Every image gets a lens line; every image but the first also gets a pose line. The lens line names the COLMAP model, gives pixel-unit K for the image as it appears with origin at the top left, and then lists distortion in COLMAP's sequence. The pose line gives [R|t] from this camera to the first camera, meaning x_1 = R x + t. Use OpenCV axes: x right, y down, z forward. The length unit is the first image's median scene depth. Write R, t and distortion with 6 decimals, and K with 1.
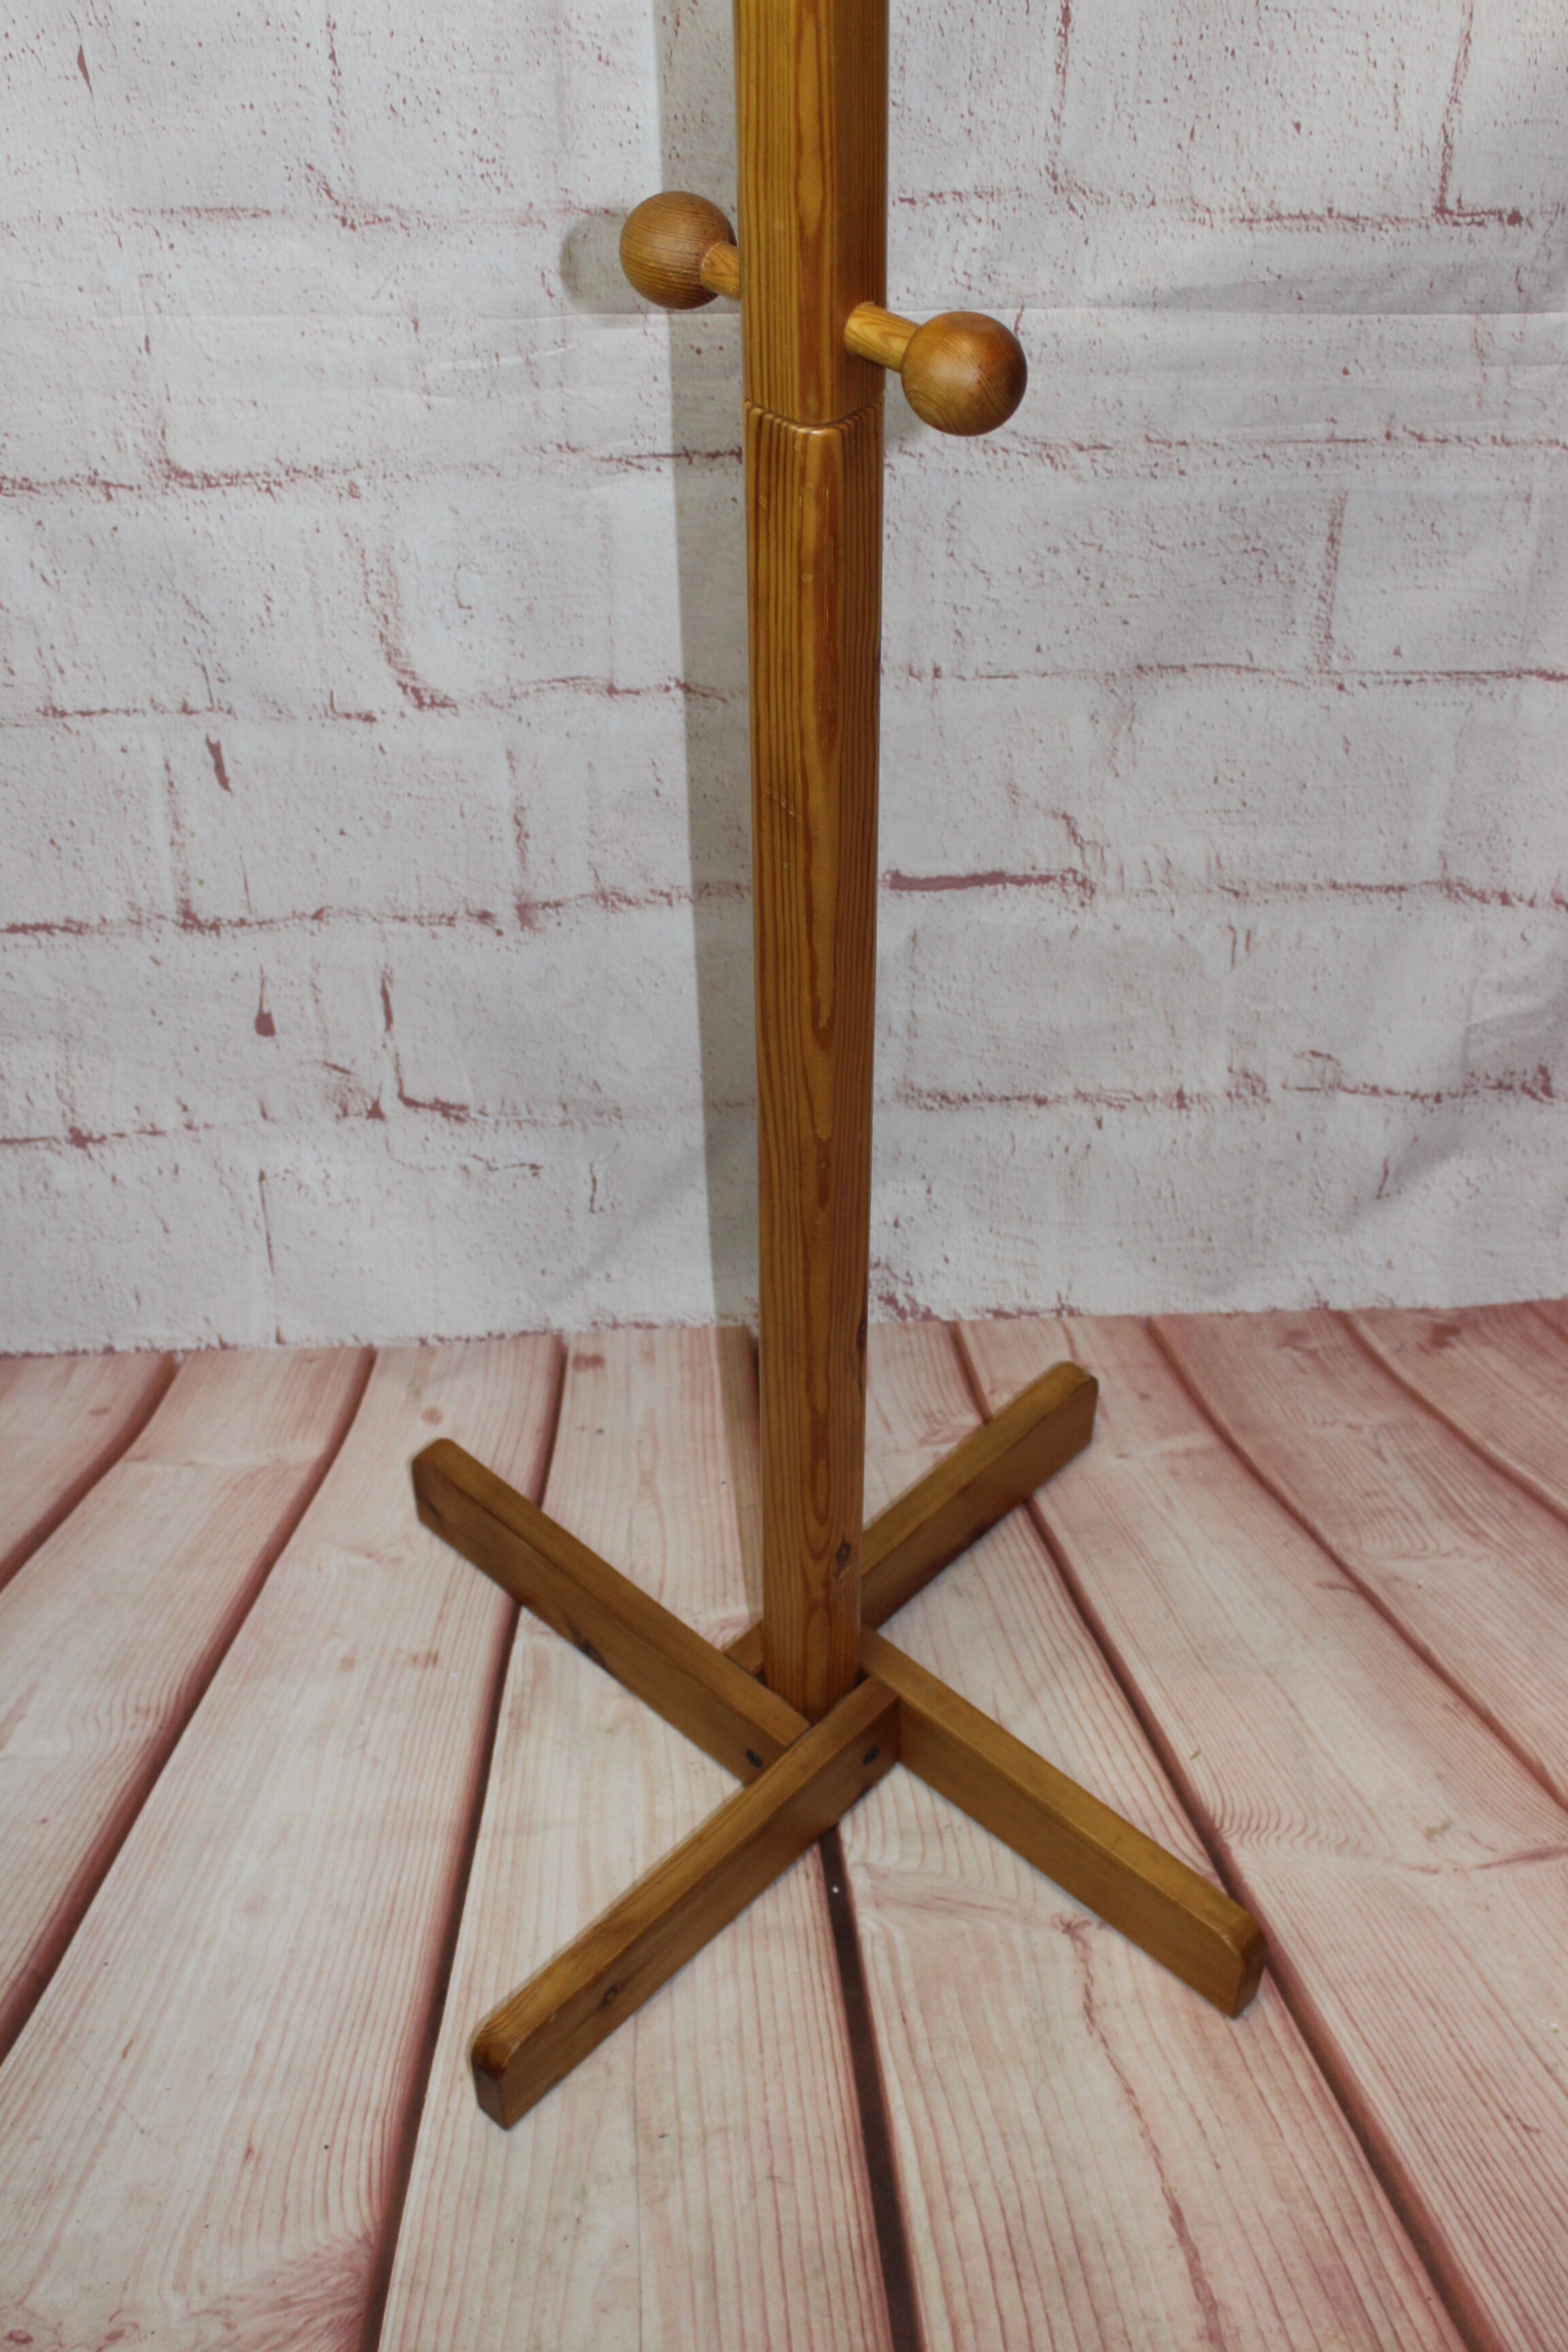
lens RADIAL K [[3027.0, 0, 762.6], [0, 3027.0, 1180.6], [0, 0, 1]] dist [-0.061908, 0.000000]
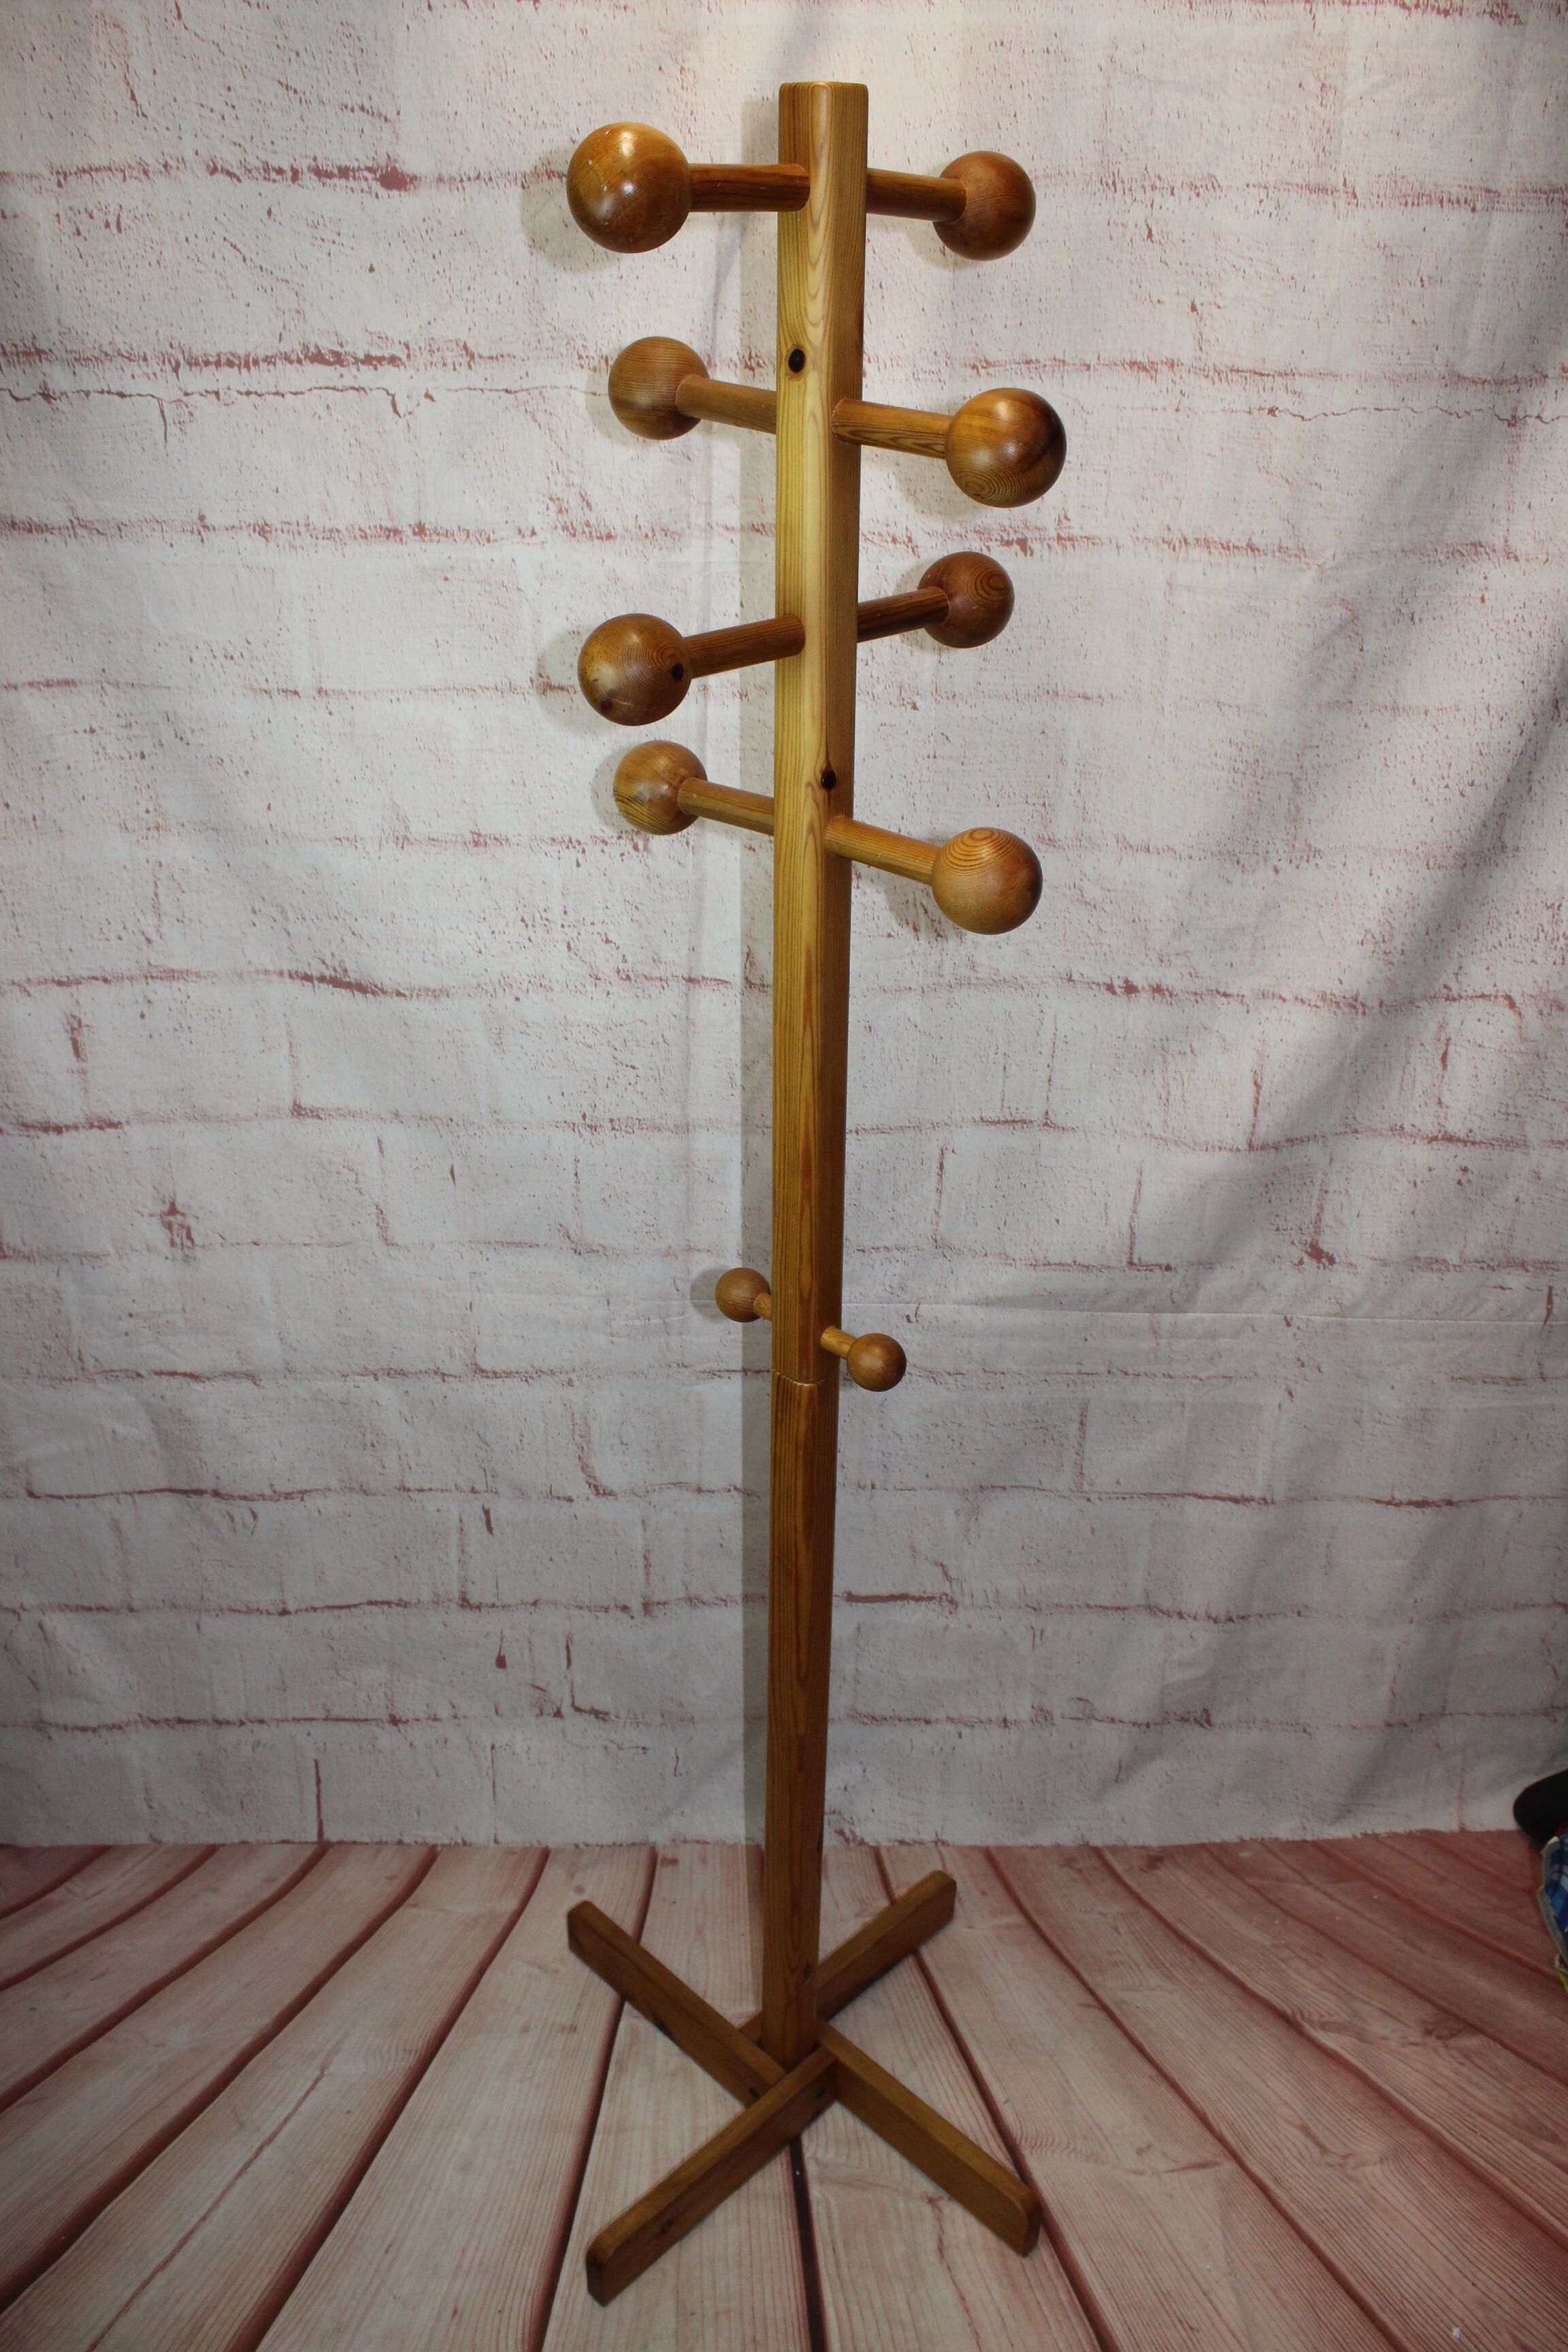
lens RADIAL K [[1952.7, 0, 768.2], [0, 1952.7, 1180.4], [0, 0, 1]] dist [-0.163005, 0.137781]
pose [[0.999326, 0.032977, -0.016142, 0.005450], [-0.036280, 0.954435, -0.296206, 0.010070], [0.005638, 0.296592, 0.954988, -0.201585]]
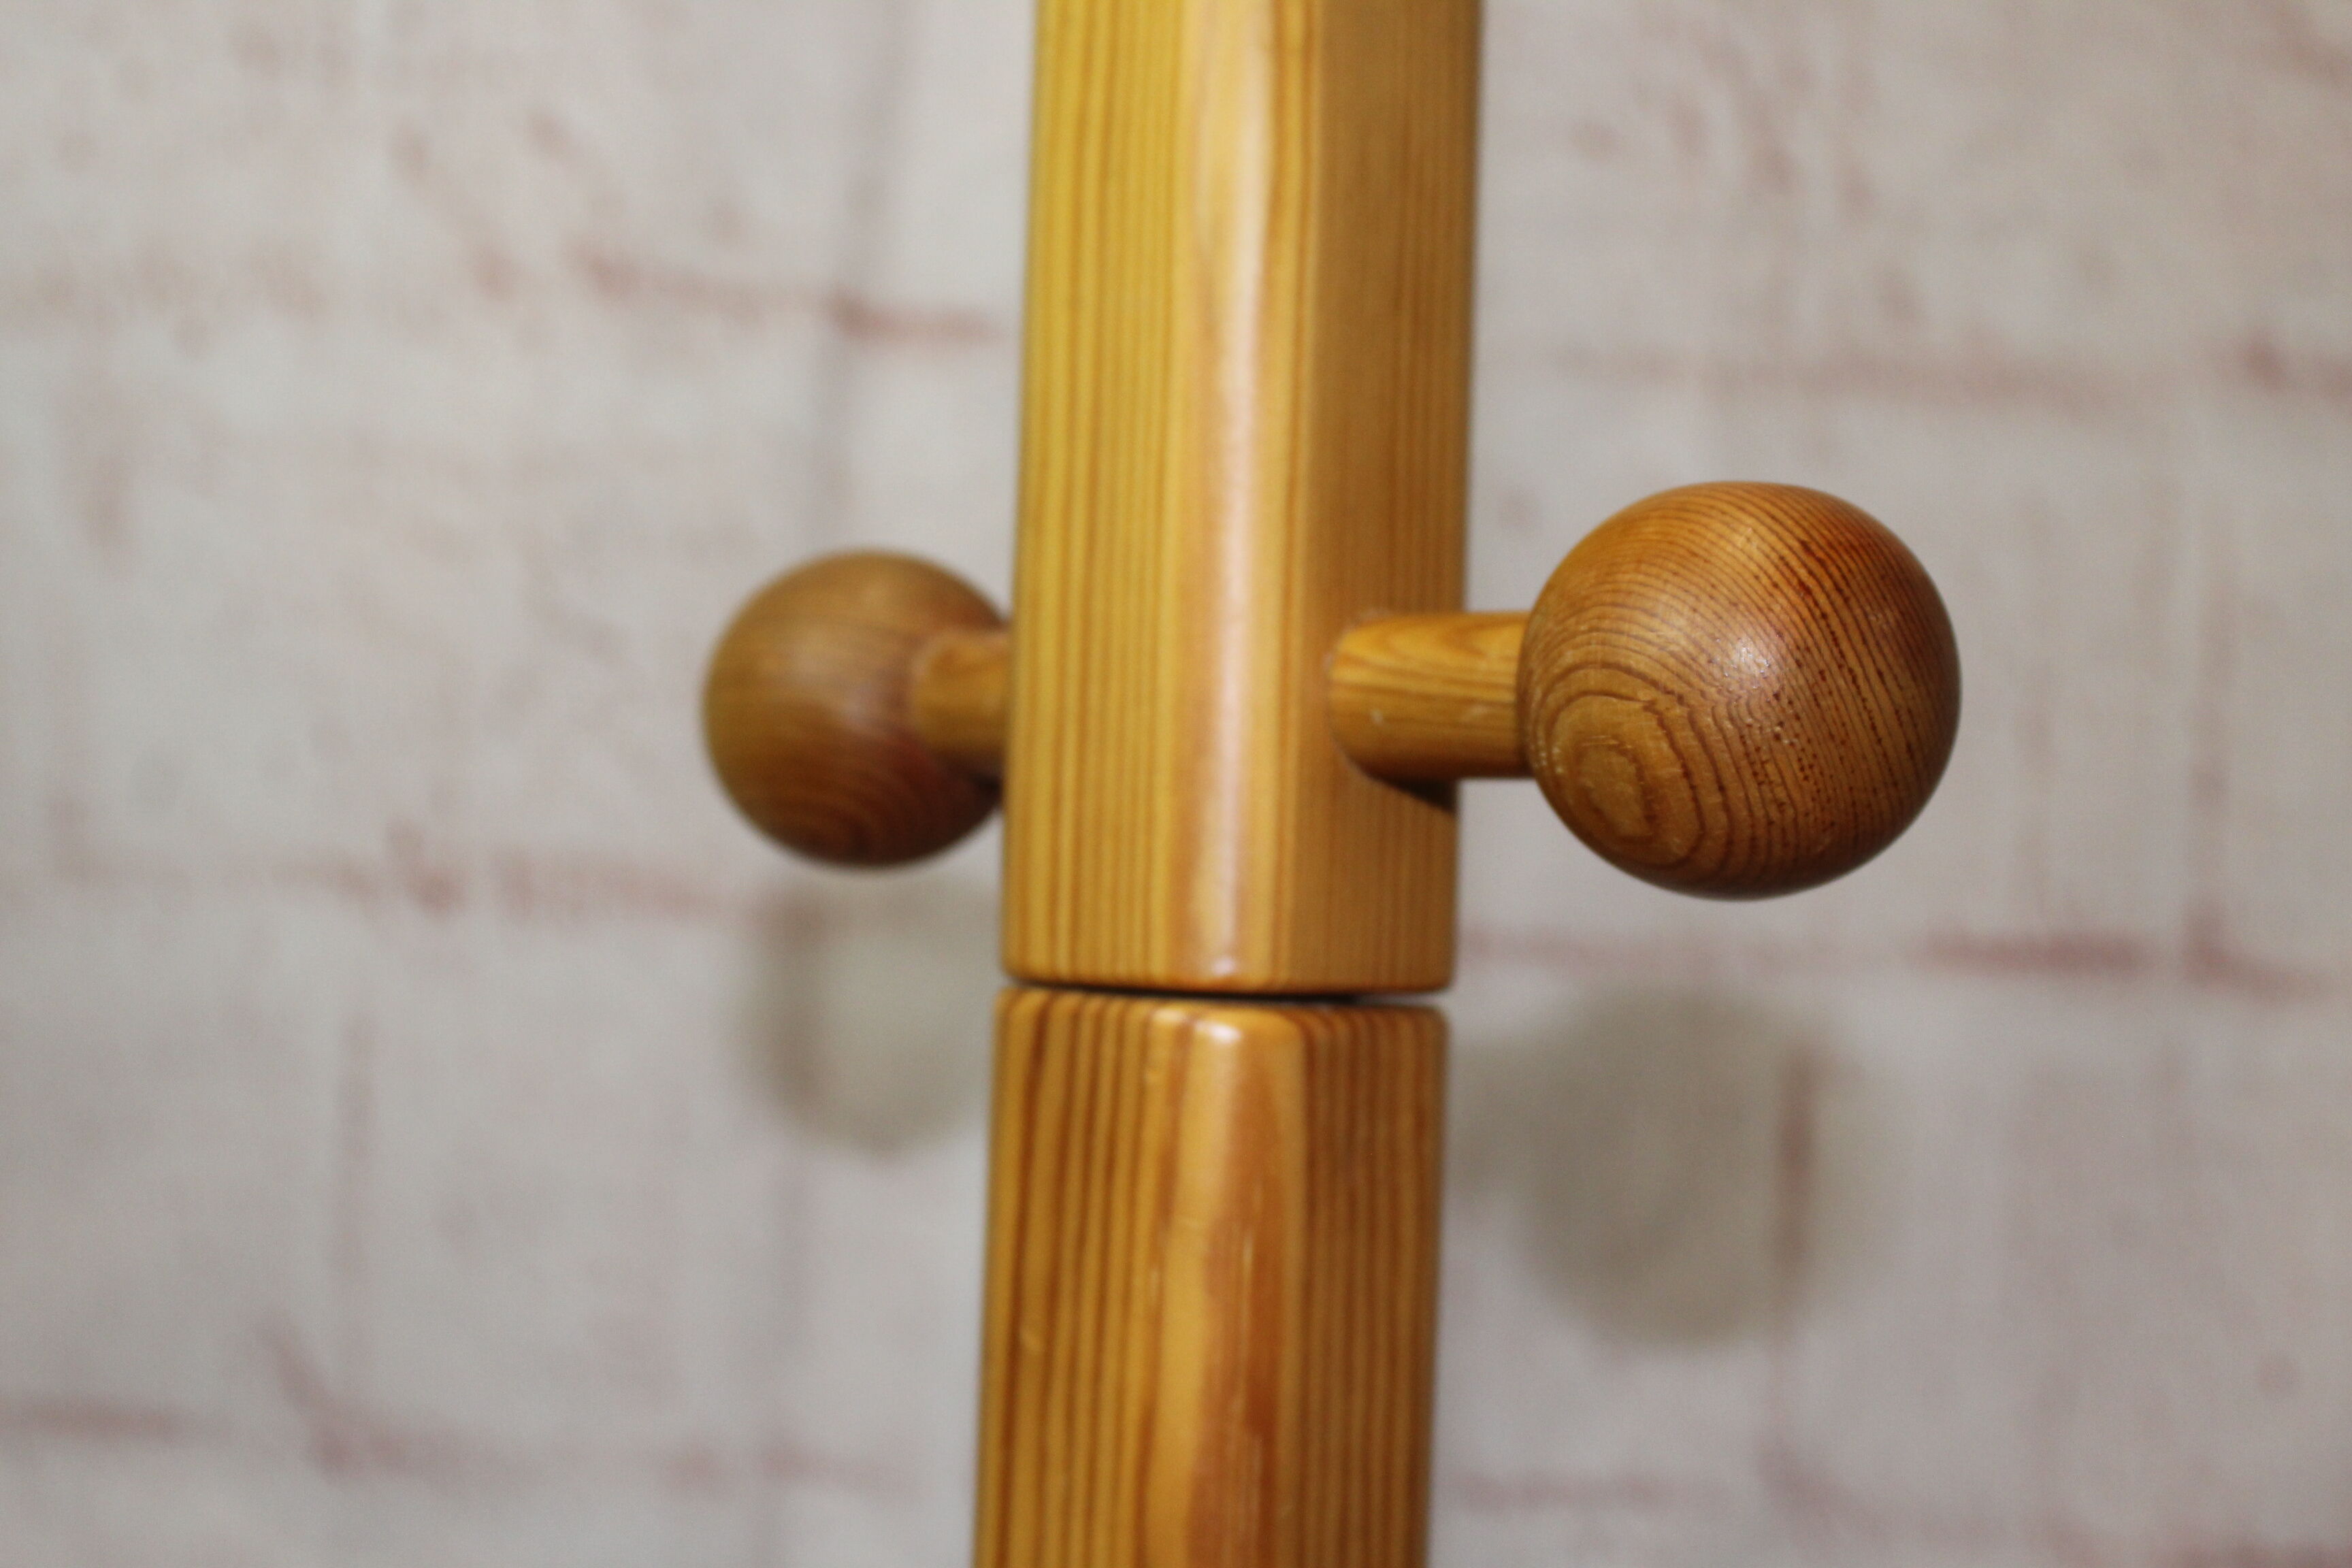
lens RADIAL K [[3185.5, 0, 1156.1], [0, 3185.5, 777.2], [0, 0, 1]] dist [-0.009307, 0.000000]
pose [[0.996862, 0.053891, -0.057985, 0.017598], [-0.079159, 0.683563, -0.725586, -0.024113], [0.000534, 0.727899, 0.685684, 0.479242]]
